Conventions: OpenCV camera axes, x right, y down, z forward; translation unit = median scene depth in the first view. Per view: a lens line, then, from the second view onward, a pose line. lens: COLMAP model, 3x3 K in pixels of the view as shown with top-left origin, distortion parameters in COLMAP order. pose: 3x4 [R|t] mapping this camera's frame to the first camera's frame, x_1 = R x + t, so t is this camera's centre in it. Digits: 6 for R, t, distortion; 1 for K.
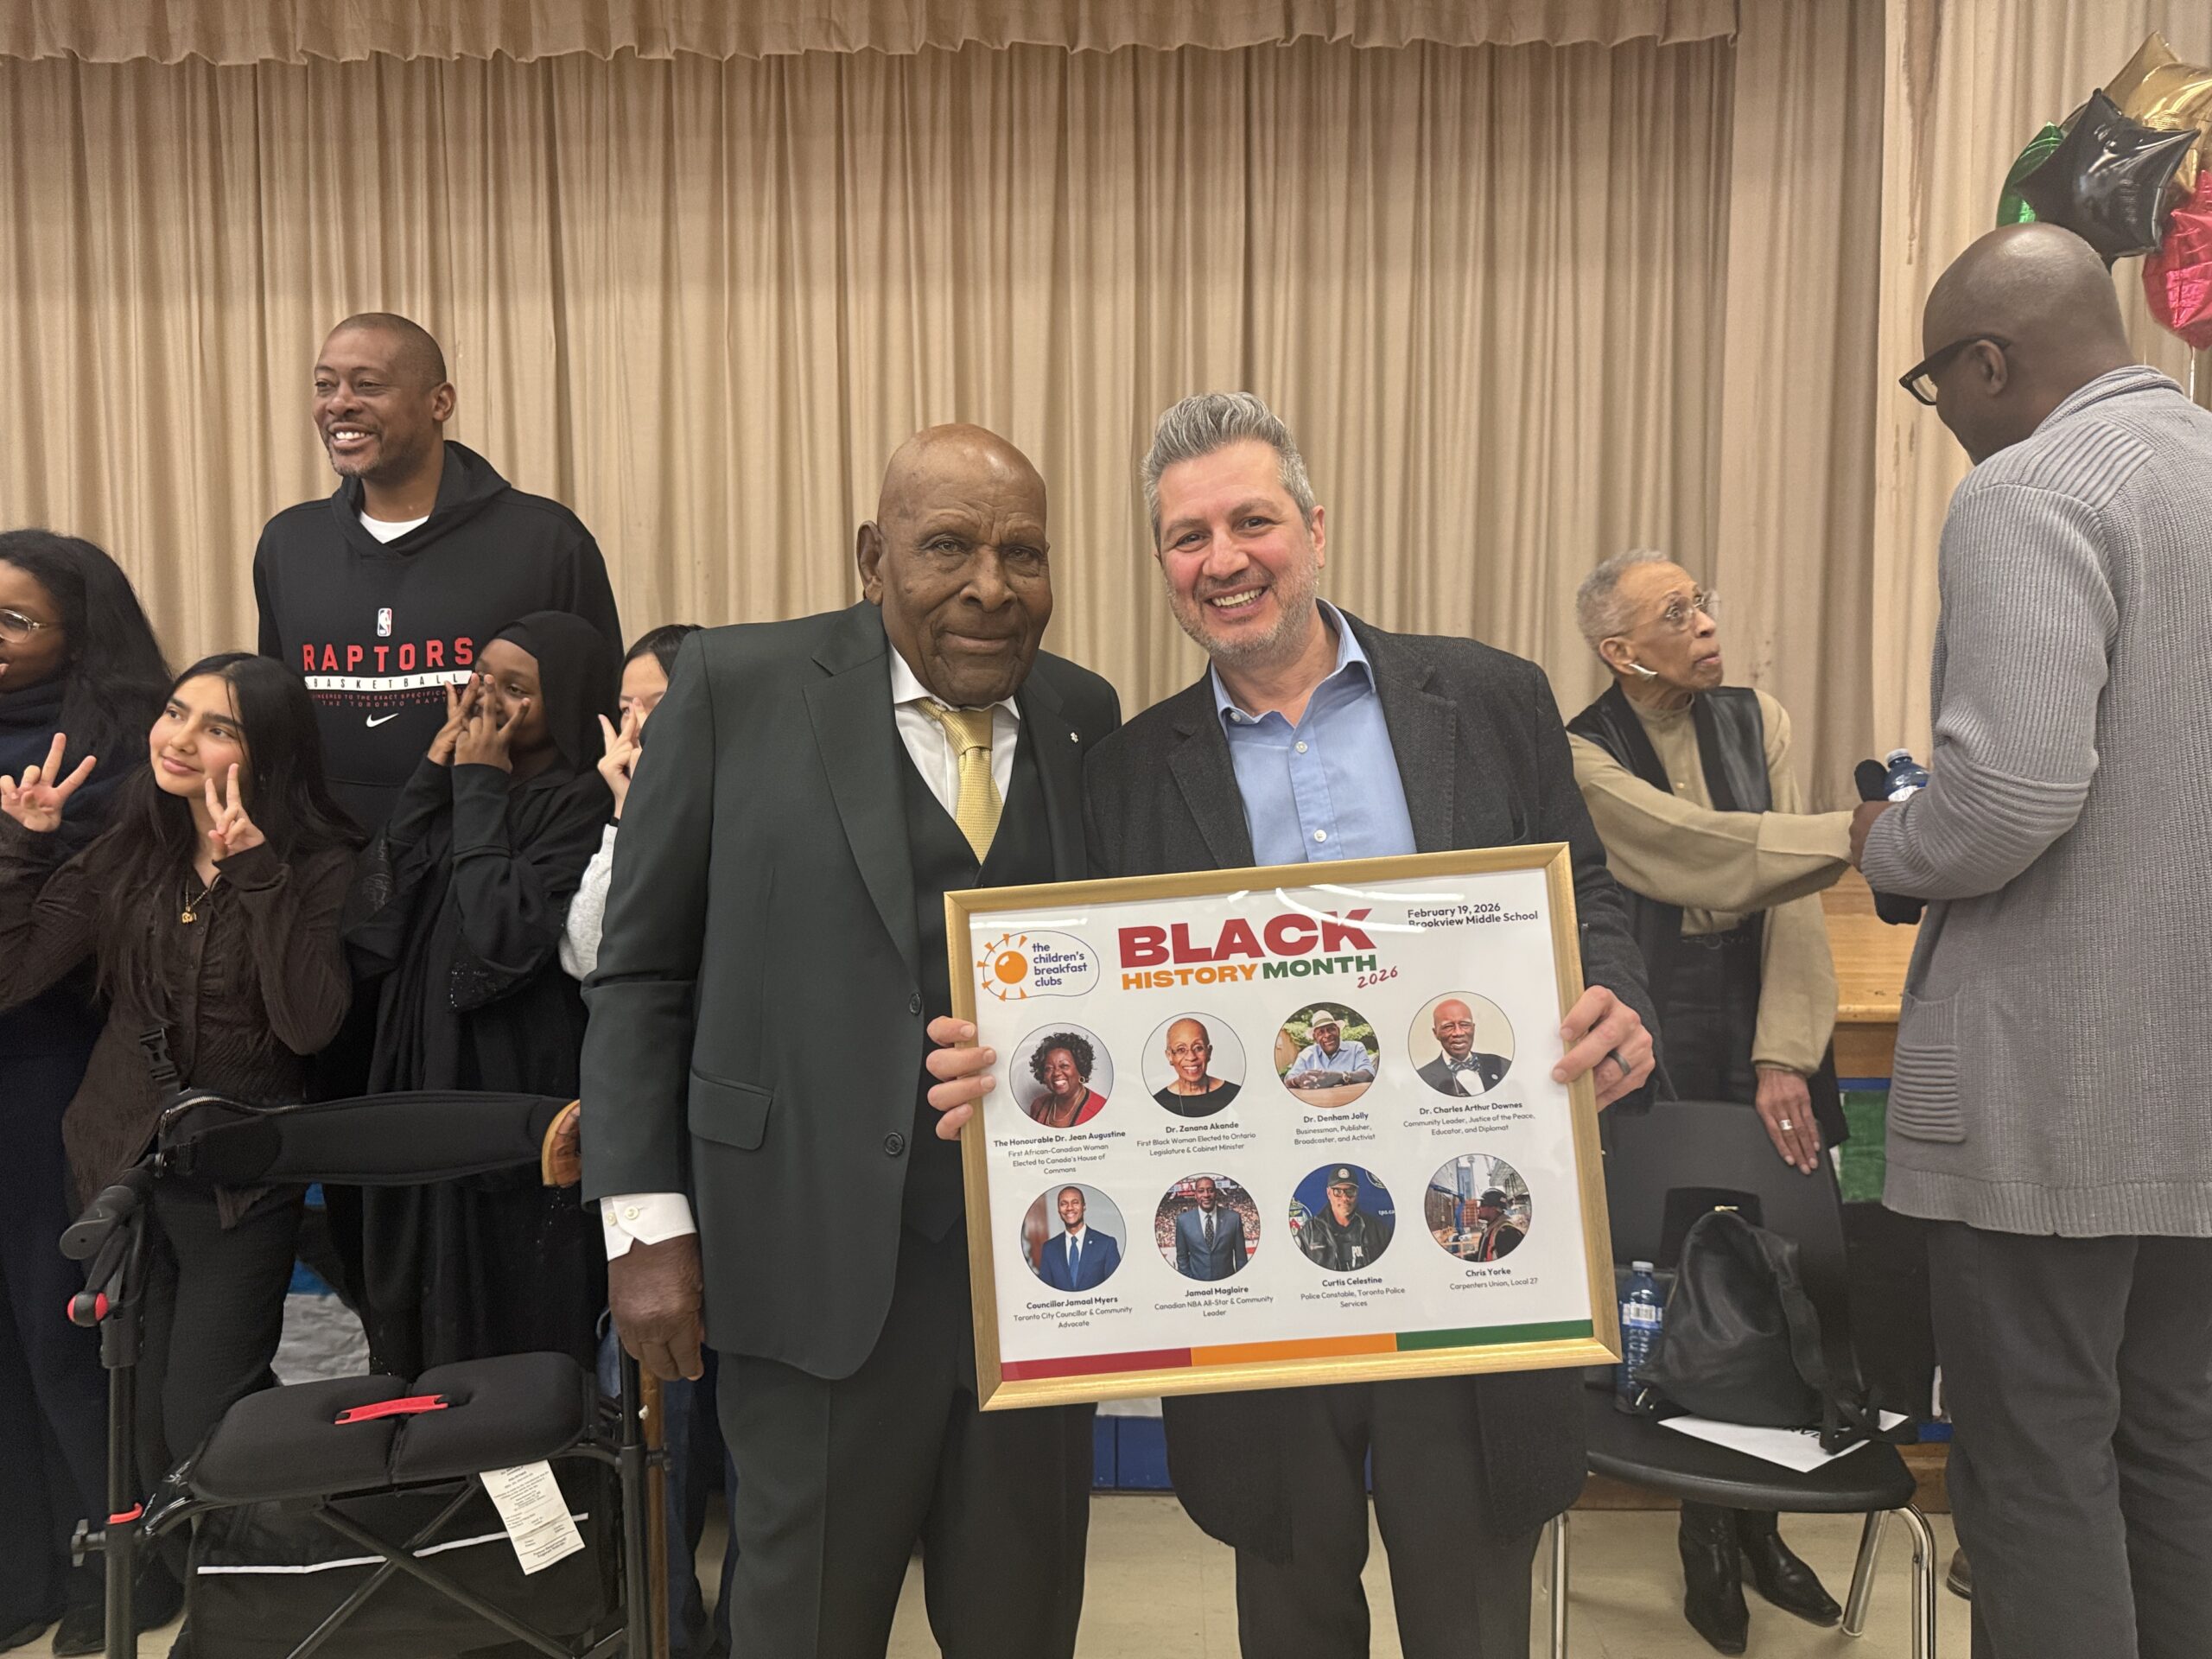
lens RADIAL K [[1581.0, 0, 1101.3], [0, 1581.0, 823.2], [0, 0, 1]] dist [0.028838, -0.030405]
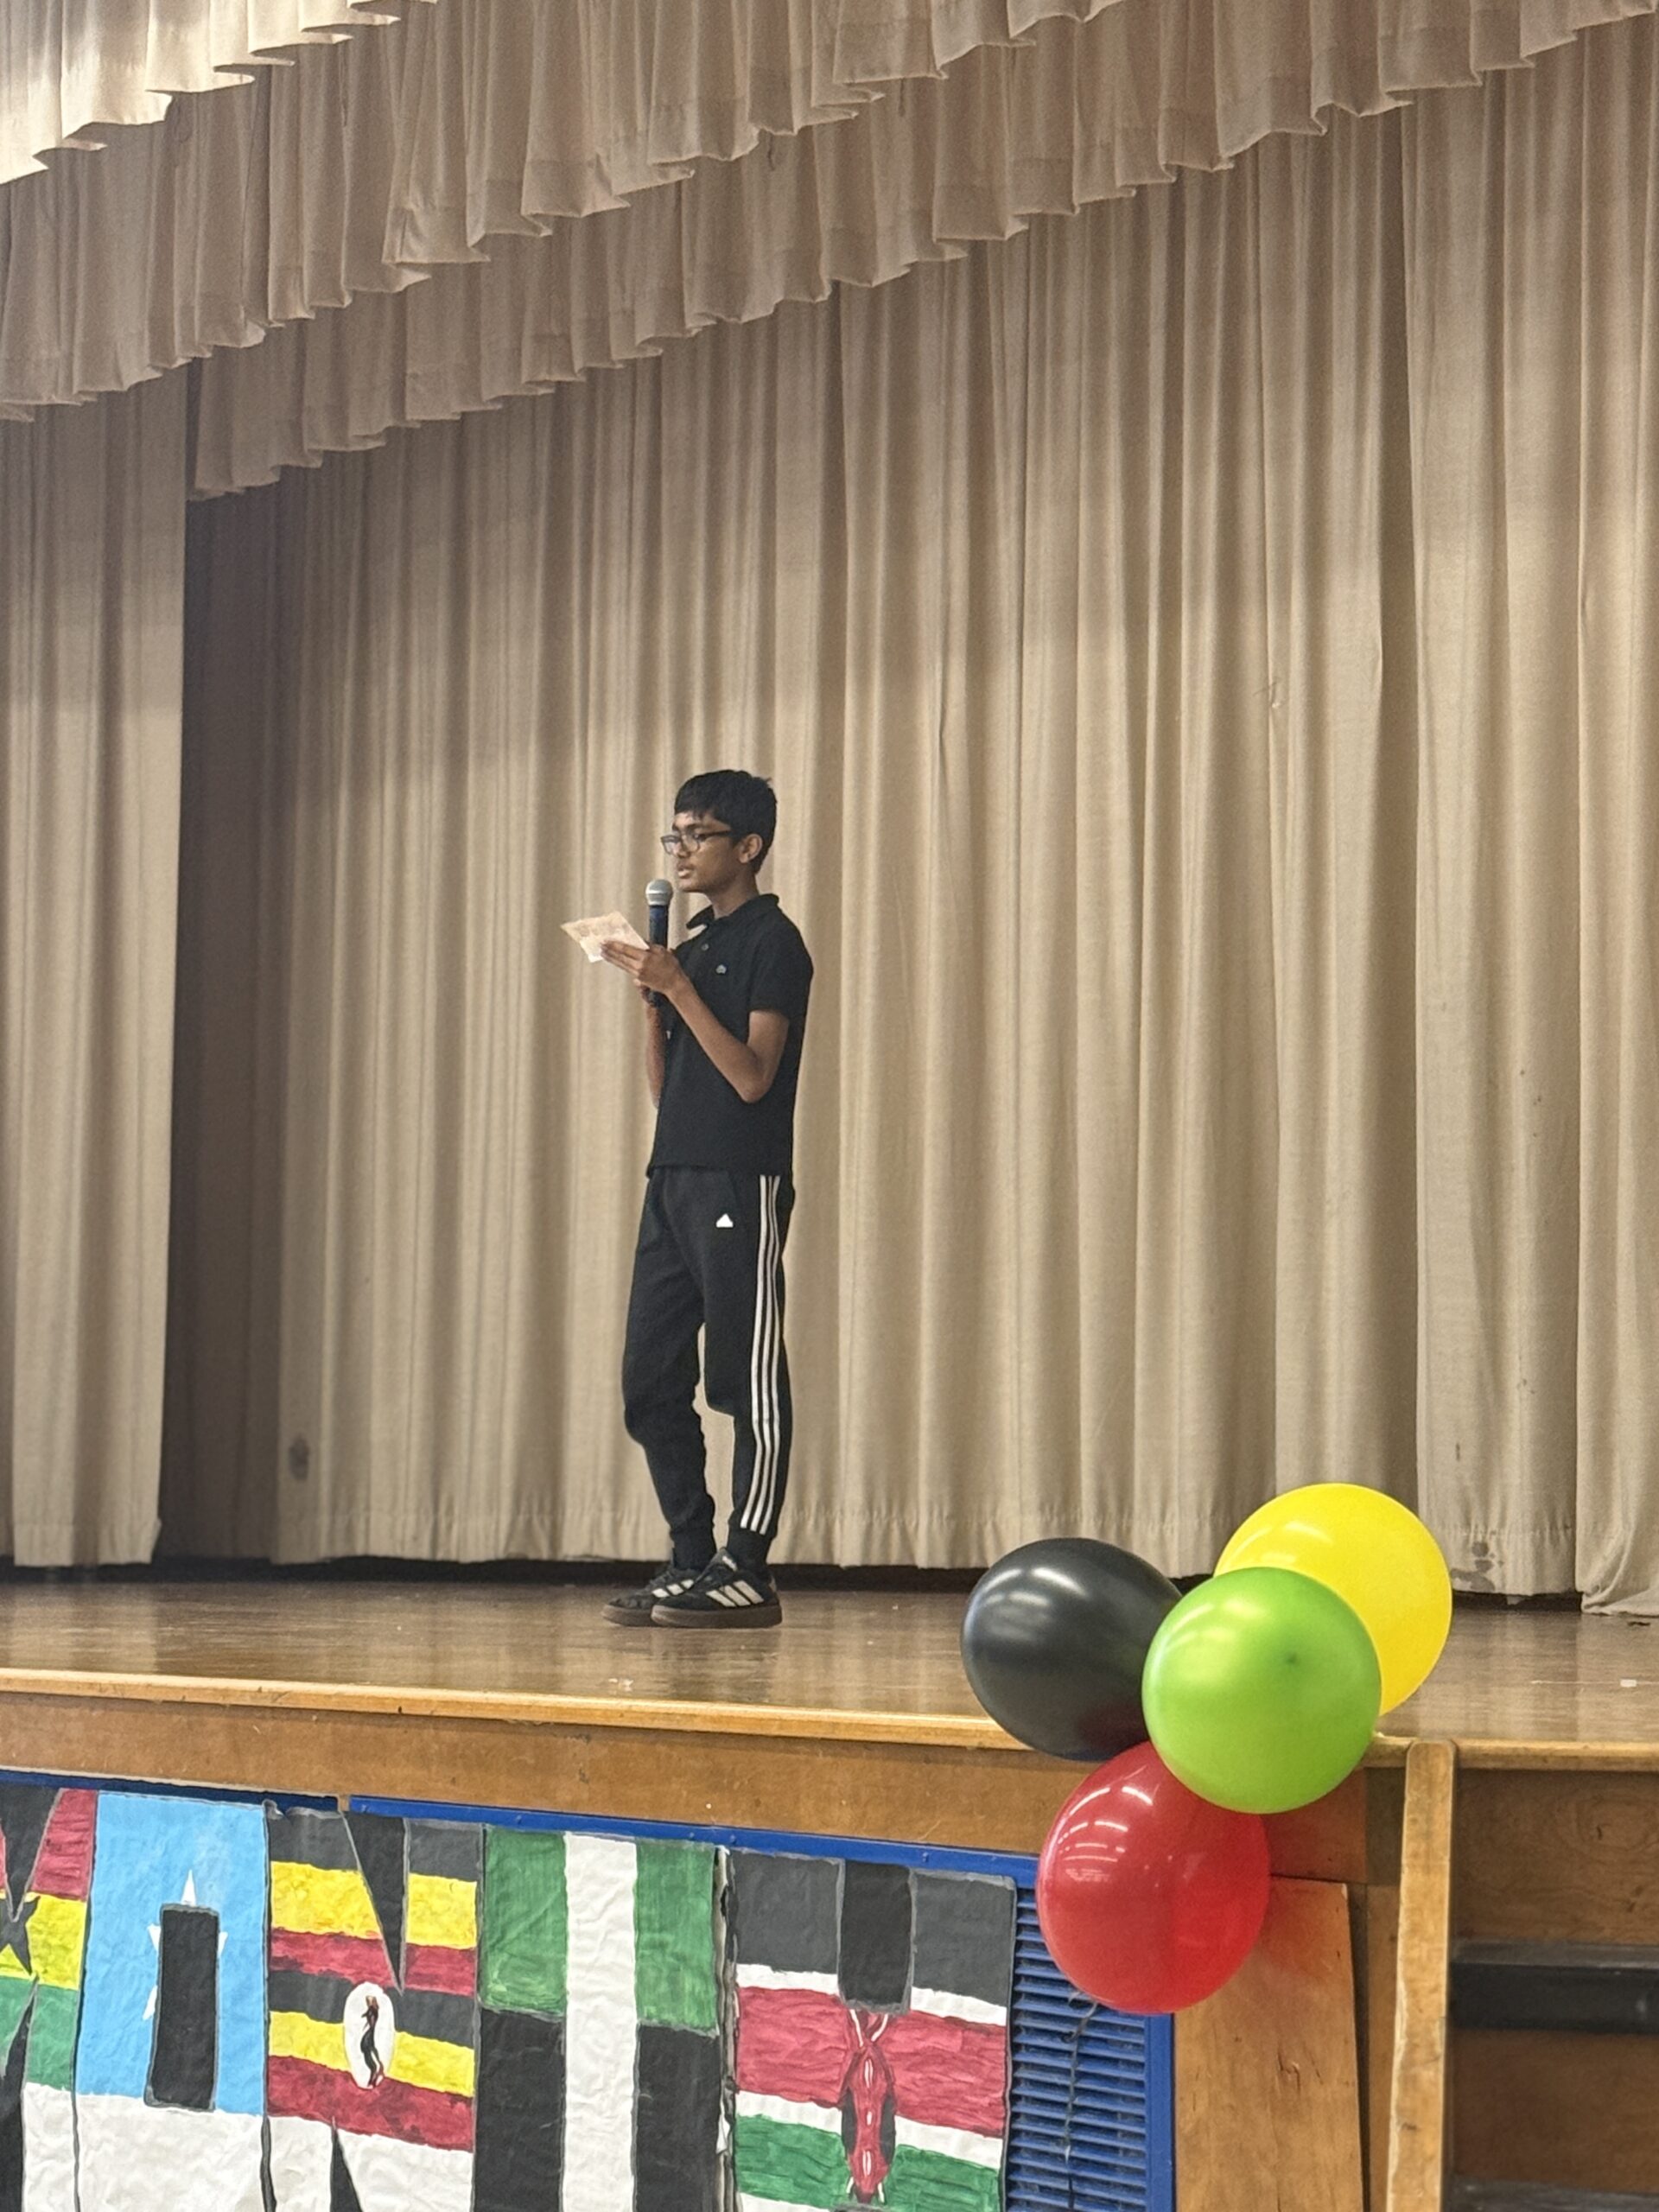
lens RADIAL K [[4989.6, 0, 832.1], [0, 4989.6, 1096.7], [0, 0, 1]] dist [0.129012, 0.000000]
pose [[0.608959, -0.064354, -0.790587, 0.833298], [-0.058554, 0.990337, -0.125715, 0.046915], [0.791038, 0.122848, 0.599306, -0.071292]]
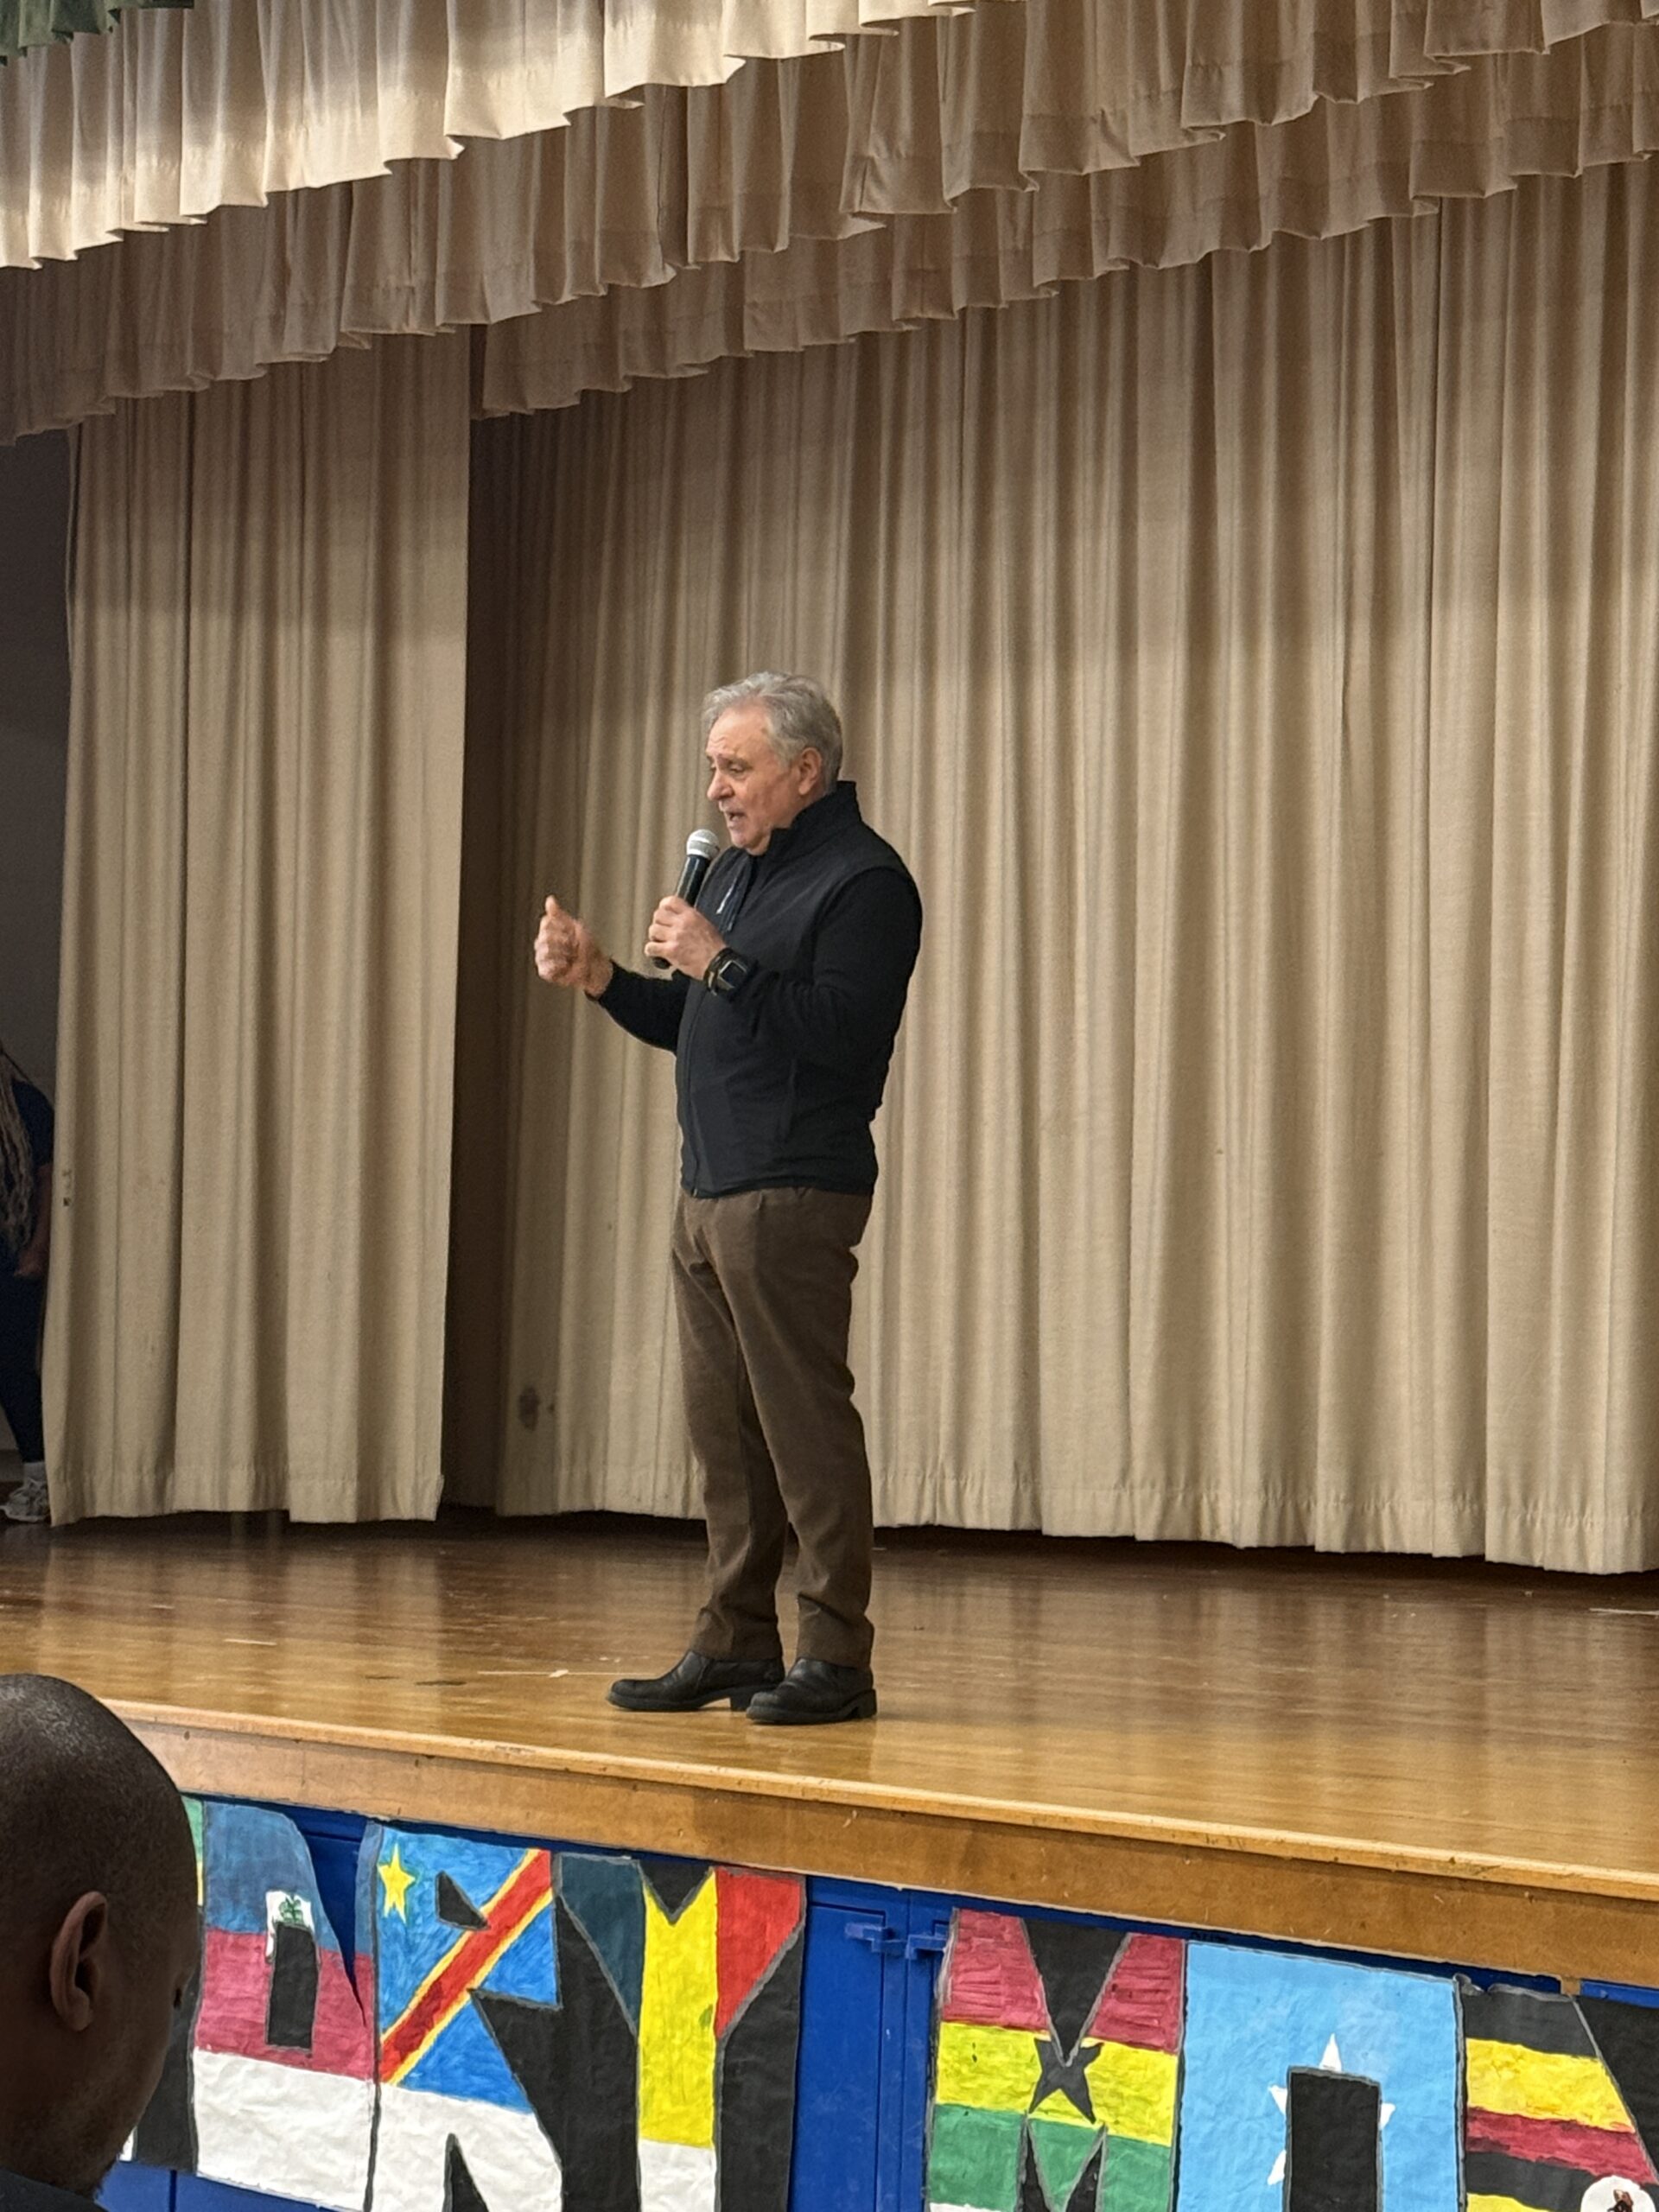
lens RADIAL K [[5059.4, 0, 850.3], [0, 5059.4, 1120.8], [0, 0, 1]] dist [0.140030, 0.000000]
pose [[0.661686, -0.026229, -0.749322, 0.651672], [-0.060396, 0.994276, -0.088136, 0.002852], [0.747345, 0.103574, 0.656314, -0.265609]]
